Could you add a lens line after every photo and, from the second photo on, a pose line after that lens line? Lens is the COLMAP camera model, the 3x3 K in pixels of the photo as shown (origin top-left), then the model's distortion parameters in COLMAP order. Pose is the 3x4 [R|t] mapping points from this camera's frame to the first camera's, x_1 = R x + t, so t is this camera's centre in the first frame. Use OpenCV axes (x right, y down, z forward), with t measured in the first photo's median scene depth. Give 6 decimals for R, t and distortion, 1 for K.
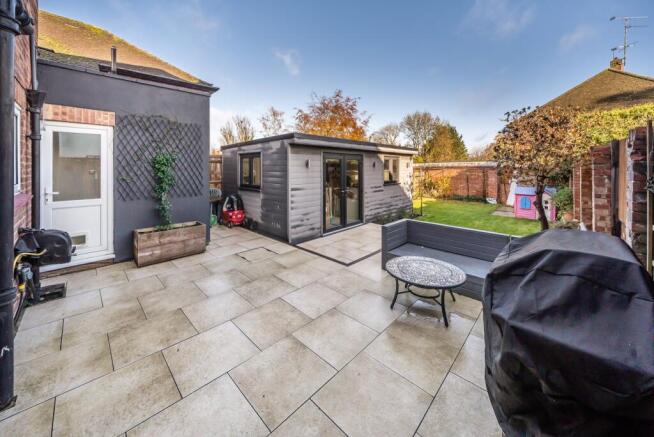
lens RADIAL K [[243.4, 0, 318.9], [0, 243.4, 165.3], [0, 0, 1]] dist [-0.013633, -0.000182]
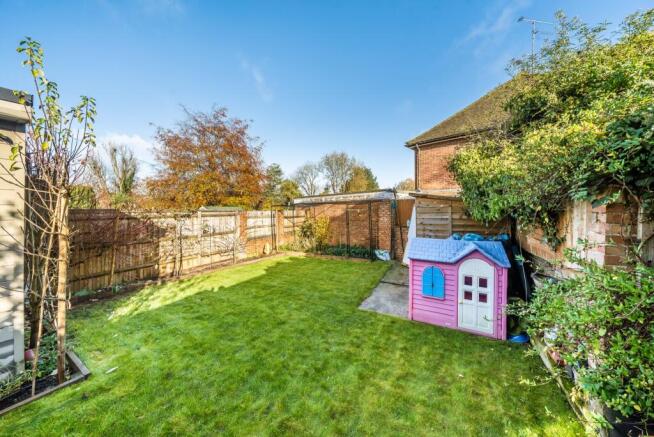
lens RADIAL K [[225.3, 0, 320.5], [0, 225.3, 207.2], [0, 0, 1]] dist [-0.005731, 0.000033]
pose [[0.965601, -0.006048, 0.259959, 0.376666], [0.006790, 0.999975, -0.001954, 0.023842], [-0.259940, 0.003652, 0.965618, 0.445770]]
